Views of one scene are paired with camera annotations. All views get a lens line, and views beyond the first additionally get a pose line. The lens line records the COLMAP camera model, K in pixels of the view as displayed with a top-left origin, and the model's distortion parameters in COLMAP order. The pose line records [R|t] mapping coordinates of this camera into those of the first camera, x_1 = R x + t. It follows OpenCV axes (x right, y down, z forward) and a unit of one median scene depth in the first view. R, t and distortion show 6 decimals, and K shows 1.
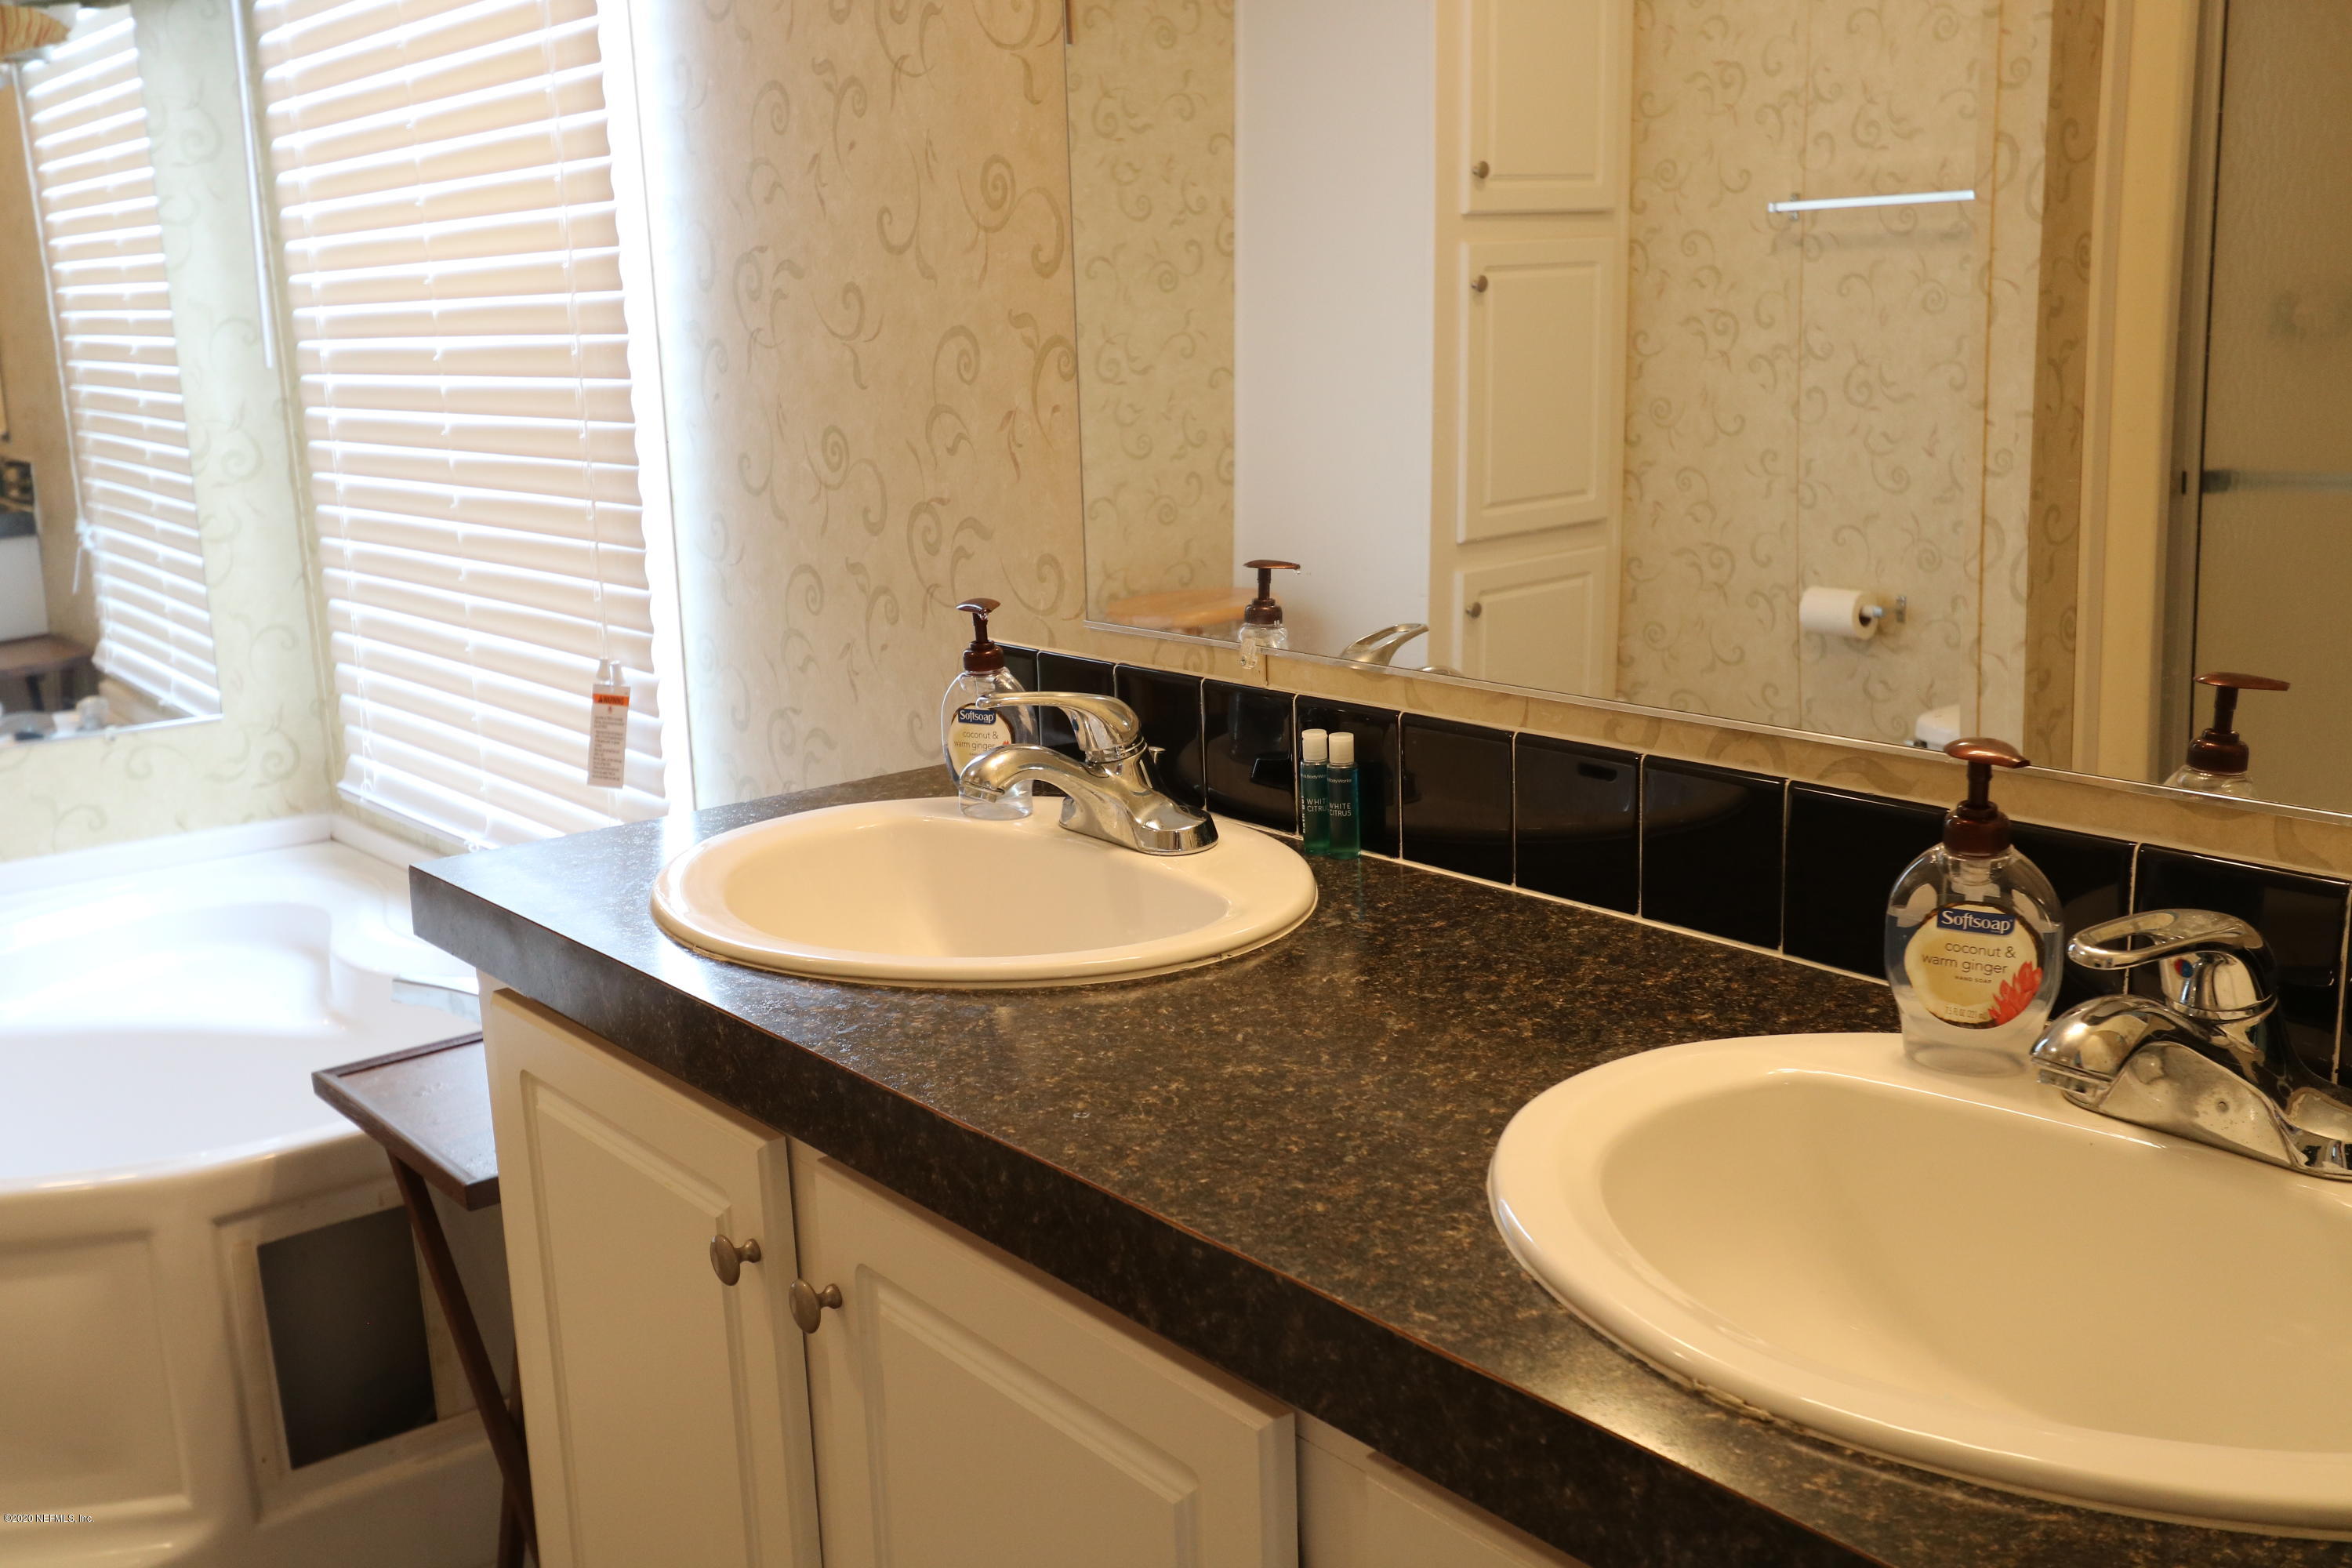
lens RADIAL K [[2293.4, 0, 1183.0], [0, 2293.4, 785.4], [0, 0, 1]] dist [-0.009285, 0.000000]
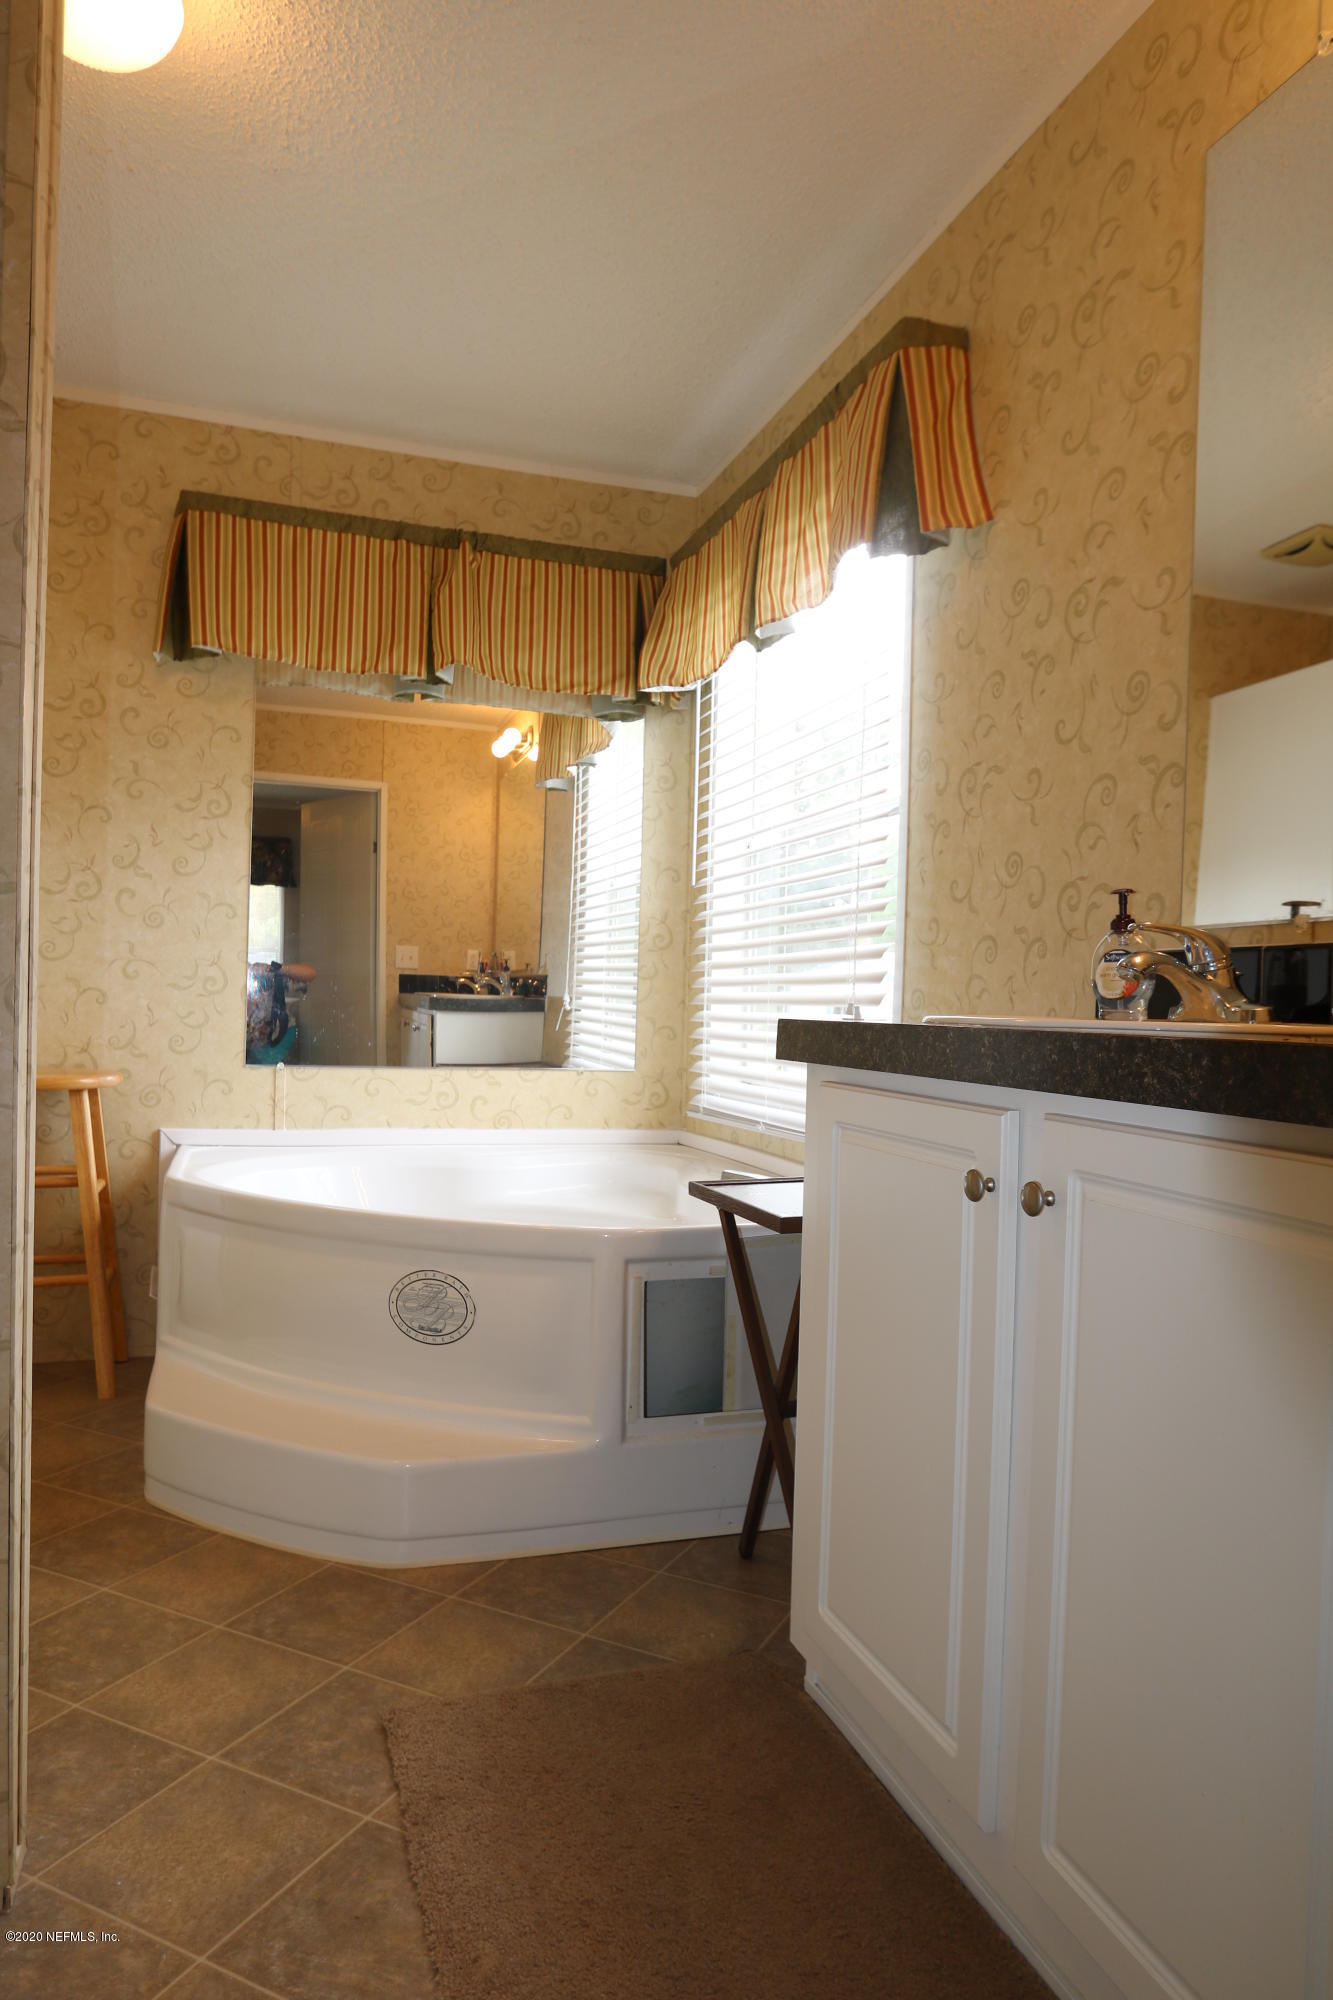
lens RADIAL K [[1255.6, 0, 652.4], [0, 1255.6, 1006.6], [0, 0, 1]] dist [-0.002575, -0.000584]
pose [[0.937739, 0.058798, -0.342327, -0.079137], [-0.133664, 0.970757, -0.199409, 0.199947], [0.320591, 0.232750, 0.918177, 0.048805]]
